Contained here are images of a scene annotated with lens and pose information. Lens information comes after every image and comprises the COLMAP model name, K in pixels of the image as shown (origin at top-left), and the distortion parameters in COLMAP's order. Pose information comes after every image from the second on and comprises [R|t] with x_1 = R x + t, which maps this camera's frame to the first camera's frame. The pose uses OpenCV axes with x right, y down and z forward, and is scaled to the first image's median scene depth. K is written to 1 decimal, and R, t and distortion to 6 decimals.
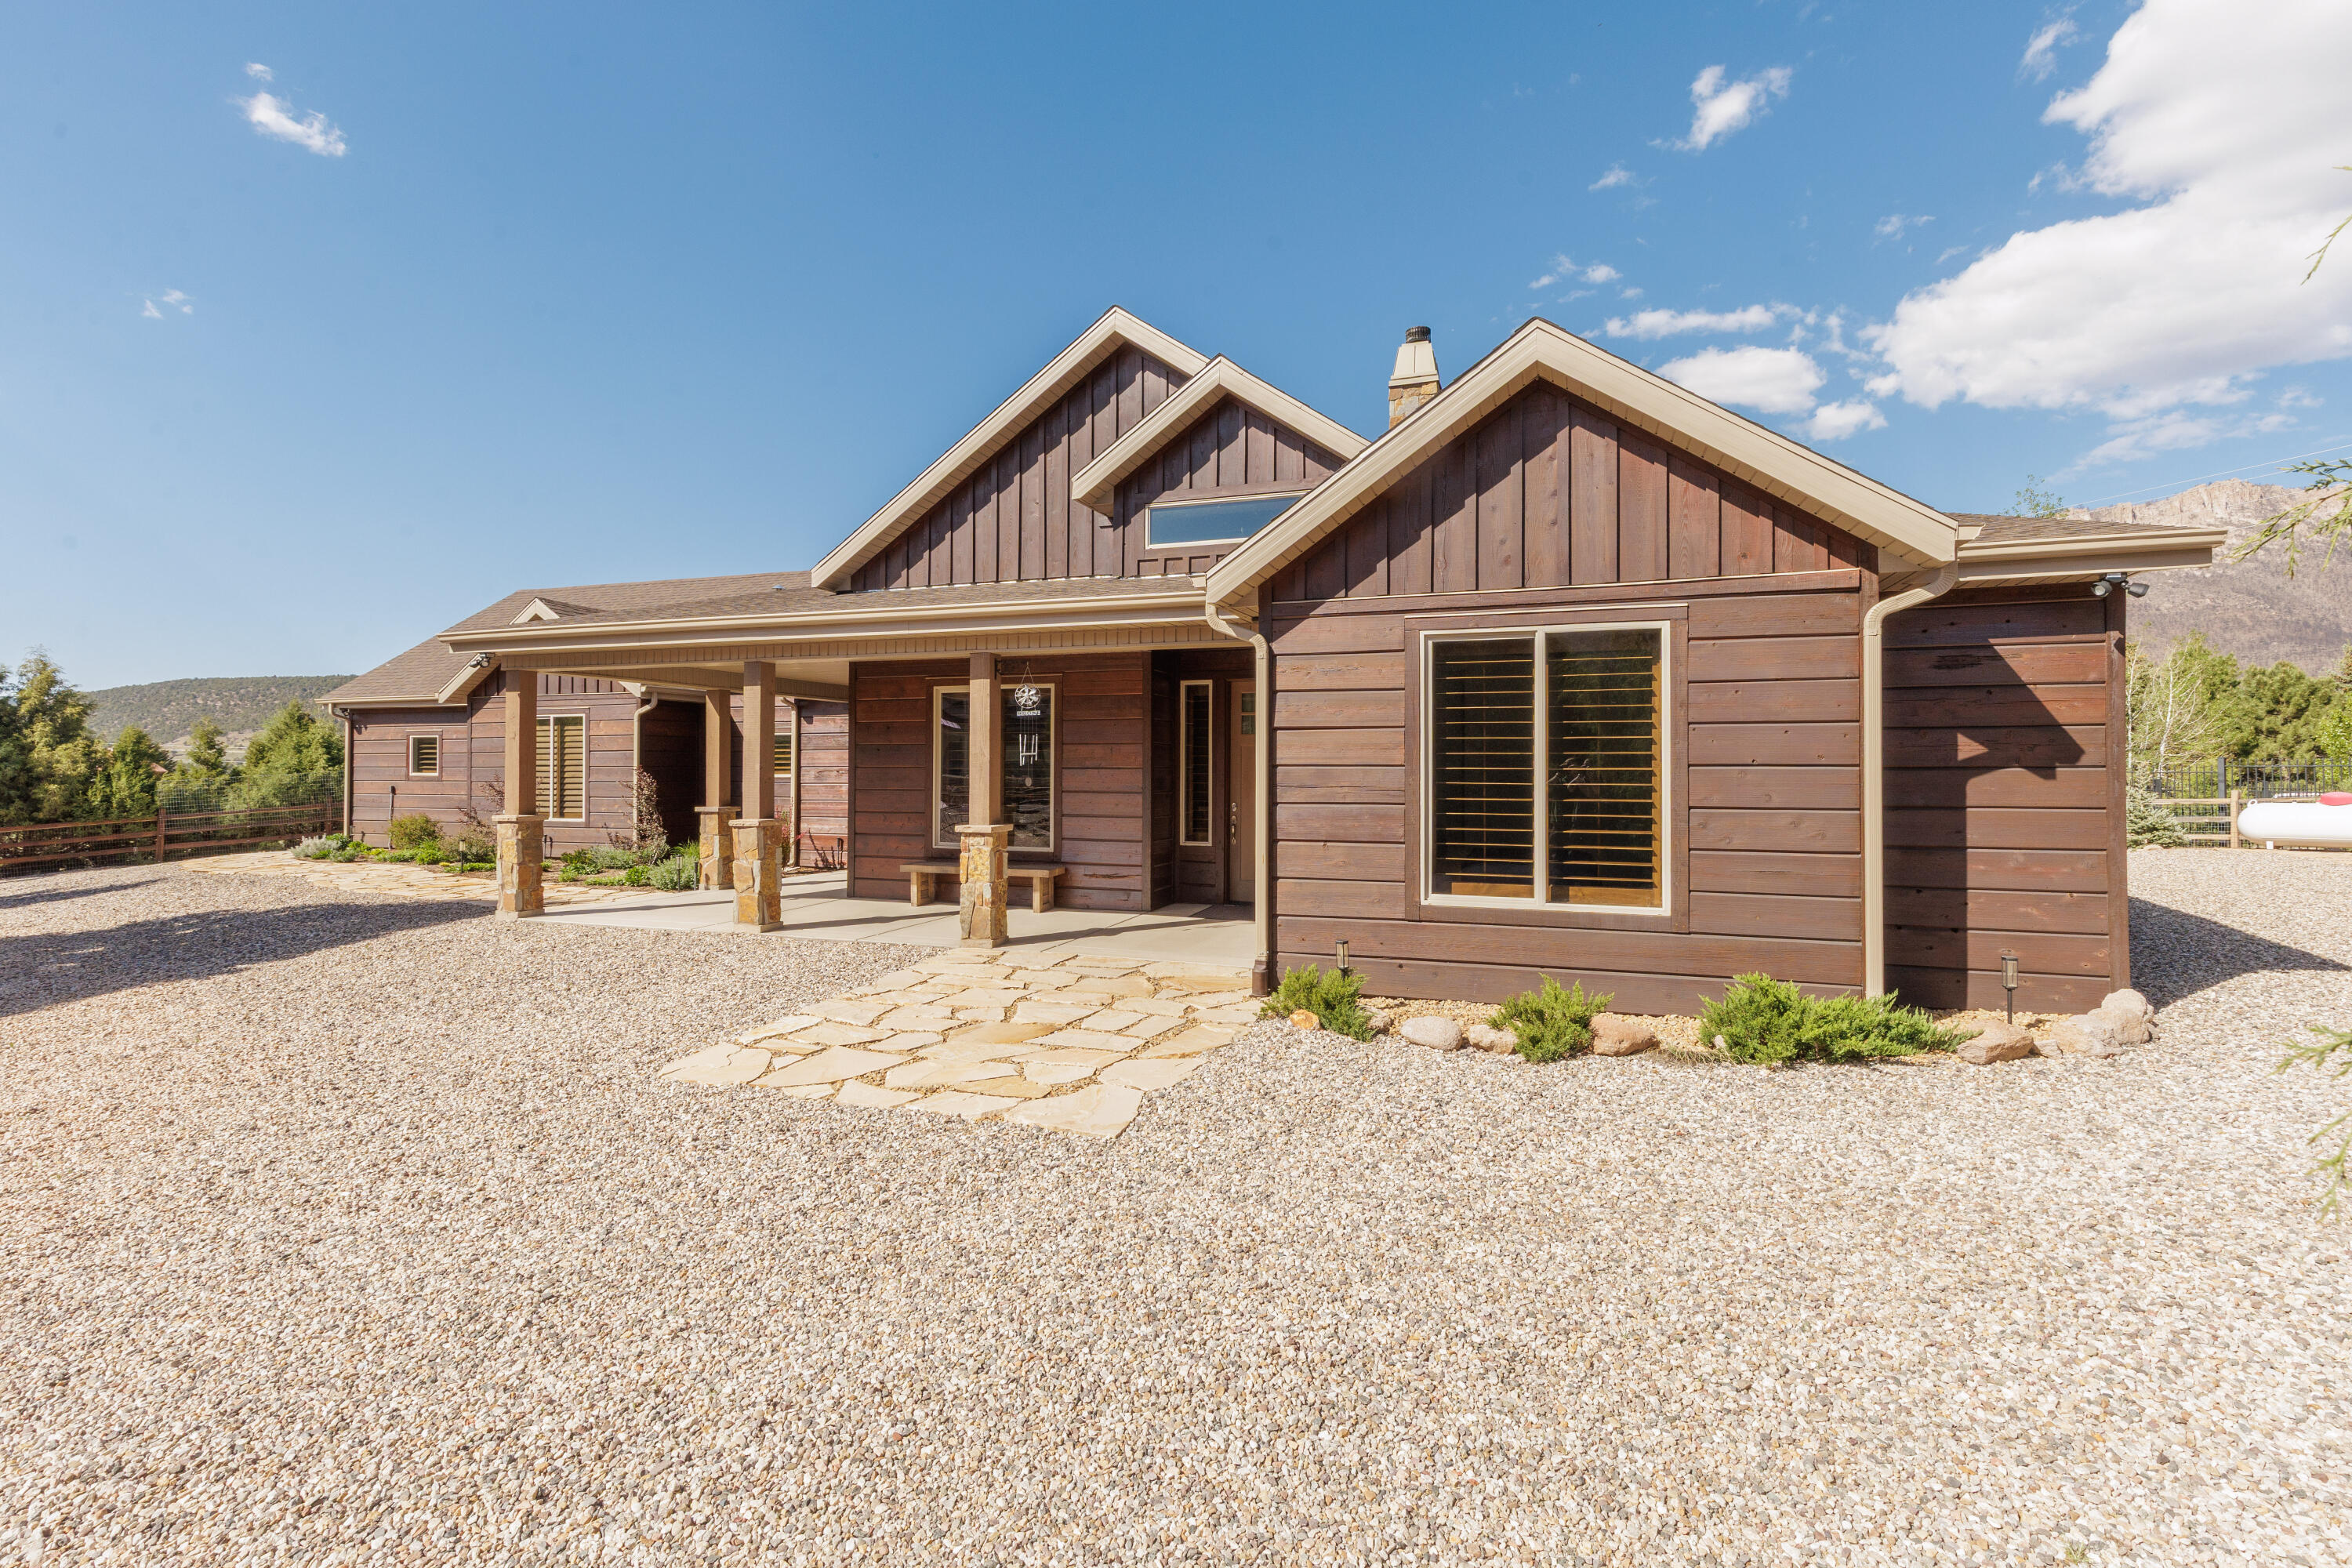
lens RADIAL K [[1056.0, 0, 1197.7], [0, 1056.0, 783.1], [0, 0, 1]] dist [0.006259, -0.000757]
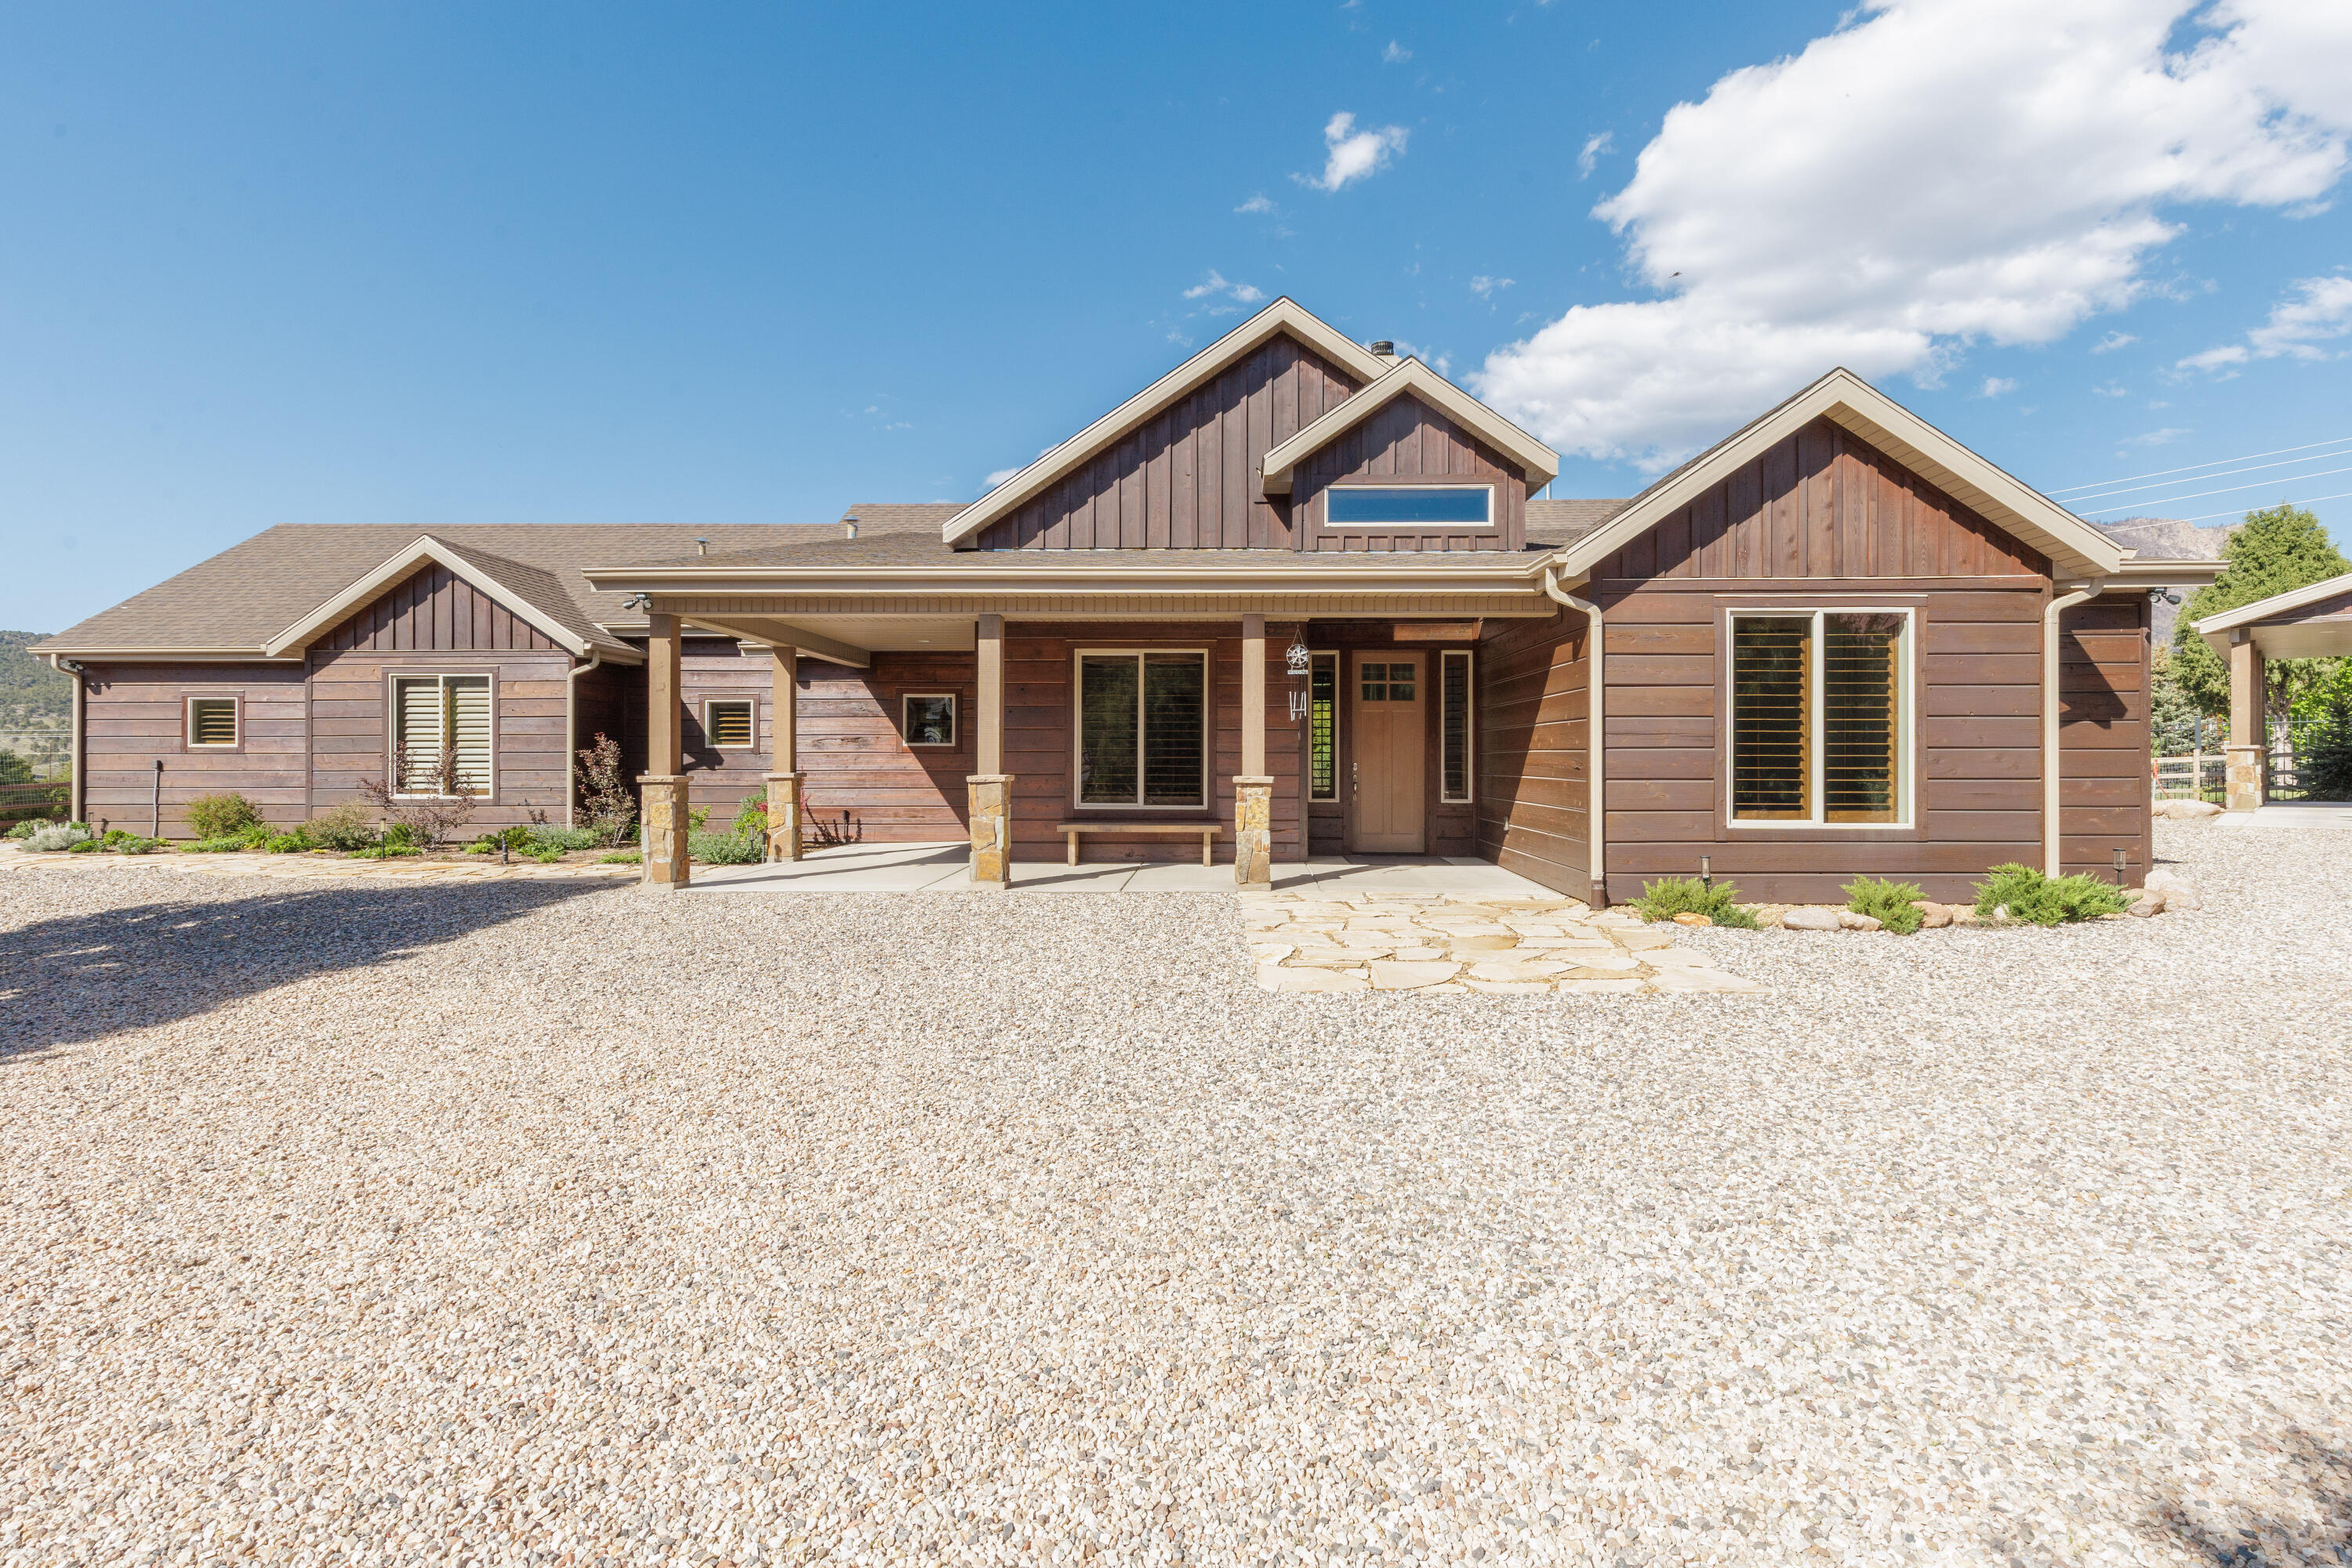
lens RADIAL K [[1056.0, 0, 1197.7], [0, 1056.0, 783.1], [0, 0, 1]] dist [0.006259, -0.000757]
pose [[0.951373, -0.007582, 0.307949, -0.511169], [0.004991, 0.999945, 0.009199, 0.031712], [-0.308002, -0.007214, 0.951358, 0.005204]]
